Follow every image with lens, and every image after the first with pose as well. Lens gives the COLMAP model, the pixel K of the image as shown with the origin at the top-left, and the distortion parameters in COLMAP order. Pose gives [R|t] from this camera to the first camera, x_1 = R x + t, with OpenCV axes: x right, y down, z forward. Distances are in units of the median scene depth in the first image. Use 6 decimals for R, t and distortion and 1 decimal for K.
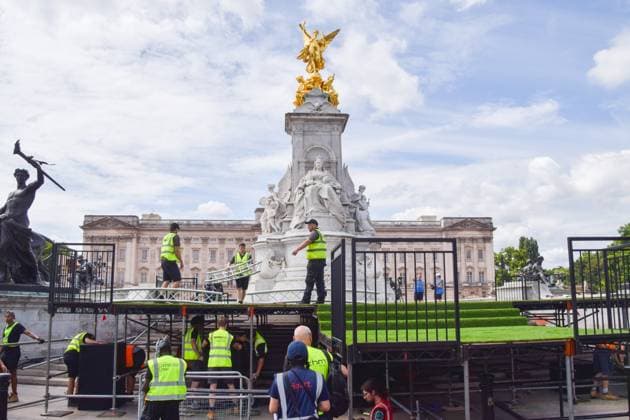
lens RADIAL K [[555.1, 0, 315.0], [0, 555.1, 210.0], [0, 0, 1]] dist [-0.141690, 0.011929]
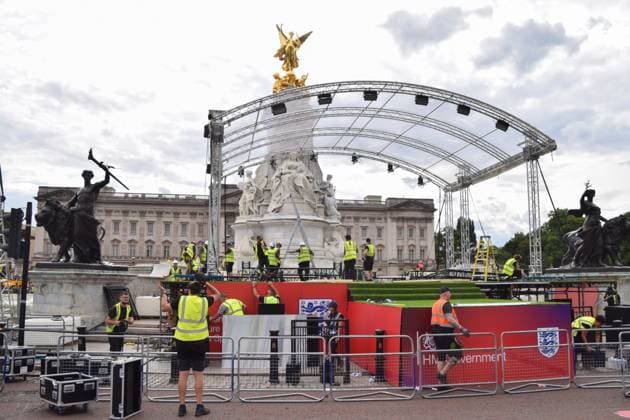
lens RADIAL K [[553.1, 0, 315.0], [0, 553.1, 210.0], [0, 0, 1]] dist [-0.128814, 0.009964]
pose [[0.993756, 0.025222, 0.108692, -0.065574], [-0.030437, 0.998450, 0.046590, -0.023733], [-0.107348, -0.049608, 0.992983, -0.118353]]
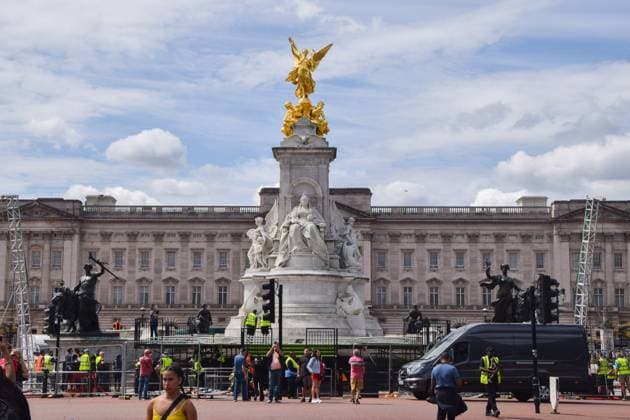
lens RADIAL K [[1140.5, 0, 308.5], [0, 1140.5, 222.7], [0, 0, 1]] dist [0.354139, 0.214073]
pose [[0.996700, 0.002544, -0.081134, 0.174735], [0.003738, 0.997010, 0.077186, -0.193982], [0.081088, -0.077234, 0.993710, -1.021530]]
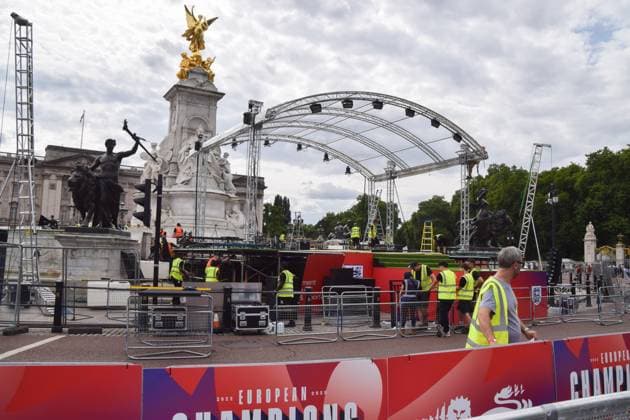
lens RADIAL K [[528.2, 0, 314.0], [0, 528.2, 193.5], [0, 0, 1]] dist [-0.117018, 0.001910]
pose [[0.885569, 0.086503, 0.456381, -0.269736], [-0.116106, 0.992541, 0.037167, -0.020066], [-0.449762, -0.085903, 0.889008, -0.132130]]
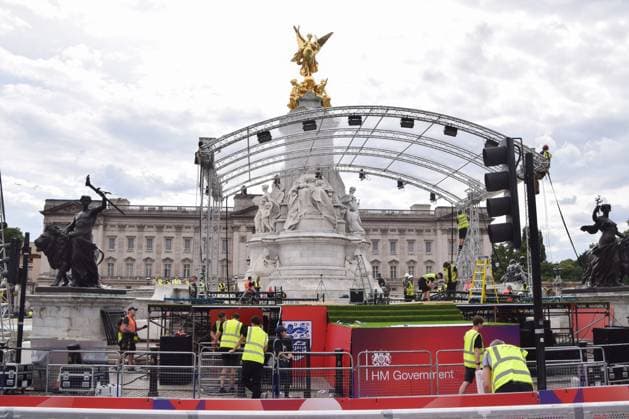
lens RADIAL K [[644.5, 0, 326.6], [0, 644.5, 181.7], [0, 0, 1]] dist [-0.127645, 0.010067]
pose [[0.998662, 0.014465, 0.049645, -0.023913], [-0.013926, 0.999841, -0.011174, -0.040154], [-0.049799, 0.010467, 0.998704, -0.205941]]
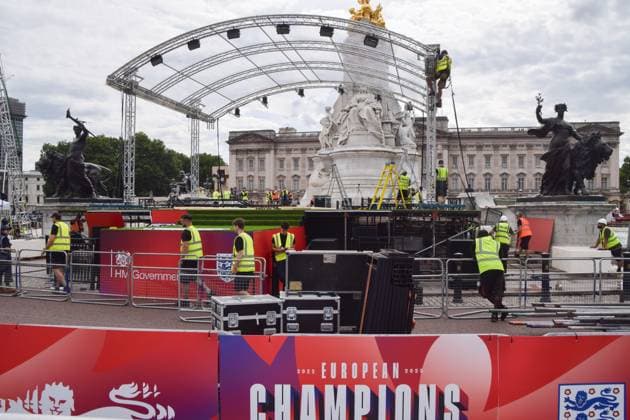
lens RADIAL K [[537.2, 0, 301.7], [0, 537.2, 205.1], [0, 0, 1]] dist [-0.276747, 0.241698]
pose [[0.948172, 0.005048, -0.317718, 0.224089], [0.047503, 0.986386, 0.157437, -0.020739], [0.314187, -0.164370, 0.935023, -0.099507]]
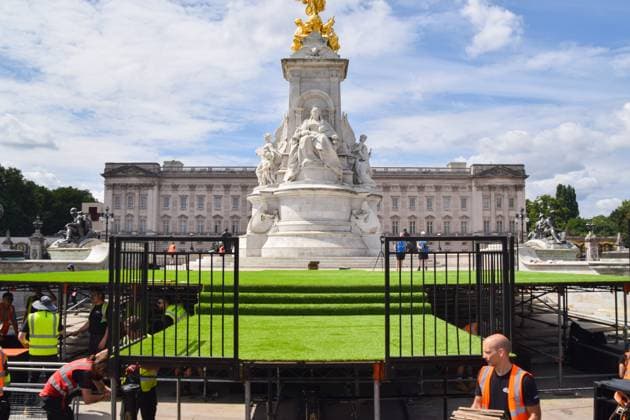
lens RADIAL K [[565.1, 0, 320.2], [0, 565.1, 204.2], [0, 0, 1]] dist [-0.124318, 0.013980]
pose [[0.998365, 0.003240, -0.057076, 0.067499], [0.001830, 0.996069, 0.088562, -0.011781], [0.057138, -0.088522, 0.994434, 0.024322]]
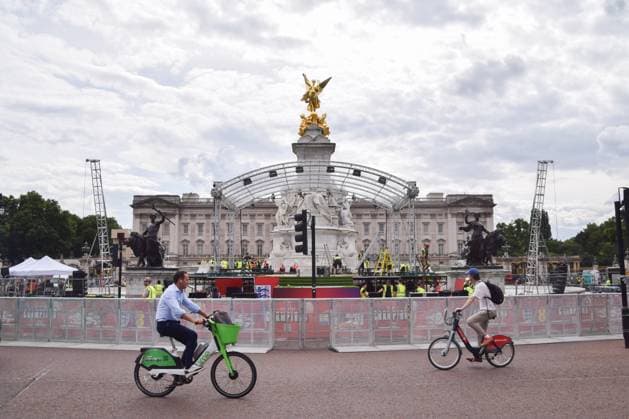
lens RADIAL K [[571.2, 0, 313.6], [0, 571.2, 212.9], [0, 0, 1]] dist [-0.143230, 0.006265]
pose [[0.997975, -0.003668, -0.063498, 0.096318], [0.008070, 0.997570, 0.069206, -0.093426], [0.063090, -0.069579, 0.995579, -0.490798]]
